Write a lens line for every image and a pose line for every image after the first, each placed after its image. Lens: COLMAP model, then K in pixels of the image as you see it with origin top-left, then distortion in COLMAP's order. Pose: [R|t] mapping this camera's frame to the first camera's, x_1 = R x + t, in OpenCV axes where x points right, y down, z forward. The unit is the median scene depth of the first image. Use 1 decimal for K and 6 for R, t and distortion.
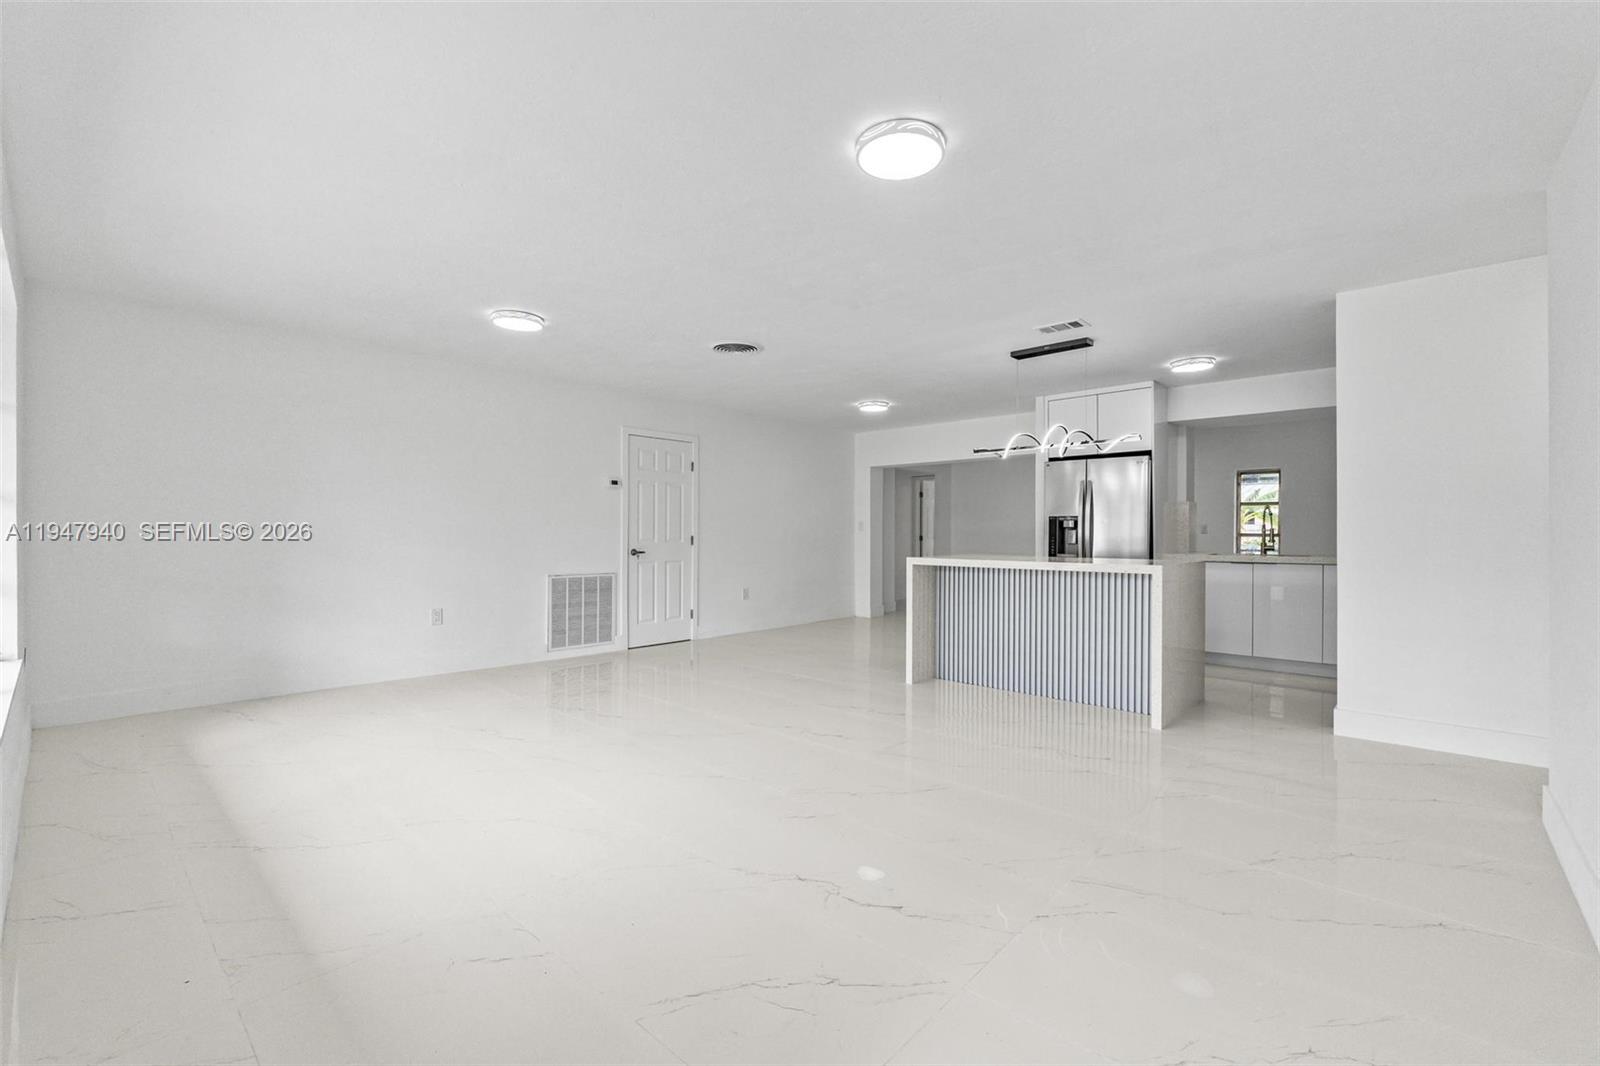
lens RADIAL K [[683.1, 0, 807.1], [0, 683.1, 535.2], [0, 0, 1]] dist [-0.000731, -0.000116]
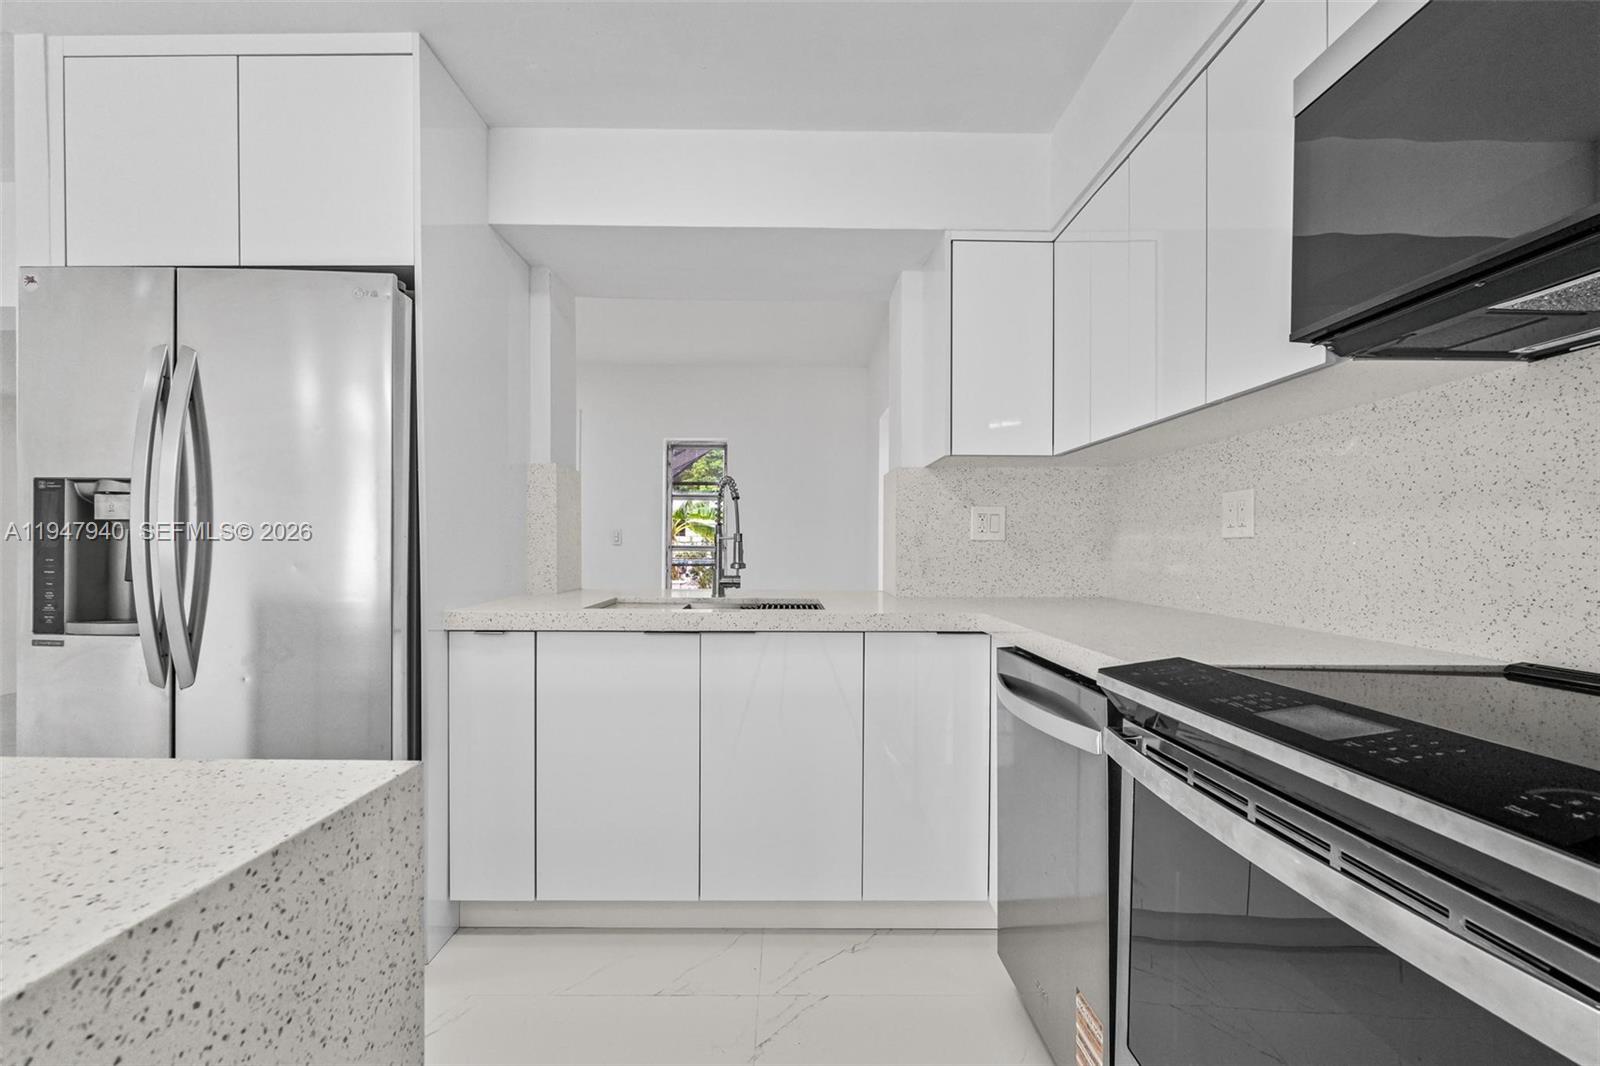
lens RADIAL K [[711.2, 0, 794.7], [0, 711.2, 553.9], [0, 0, 1]] dist [-0.000472, 0.000261]
pose [[0.740999, -0.003215, 0.671499, 0.386760], [-0.002533, 0.999968, 0.007582, -0.001263], [-0.671502, -0.007320, 0.740967, 0.607741]]
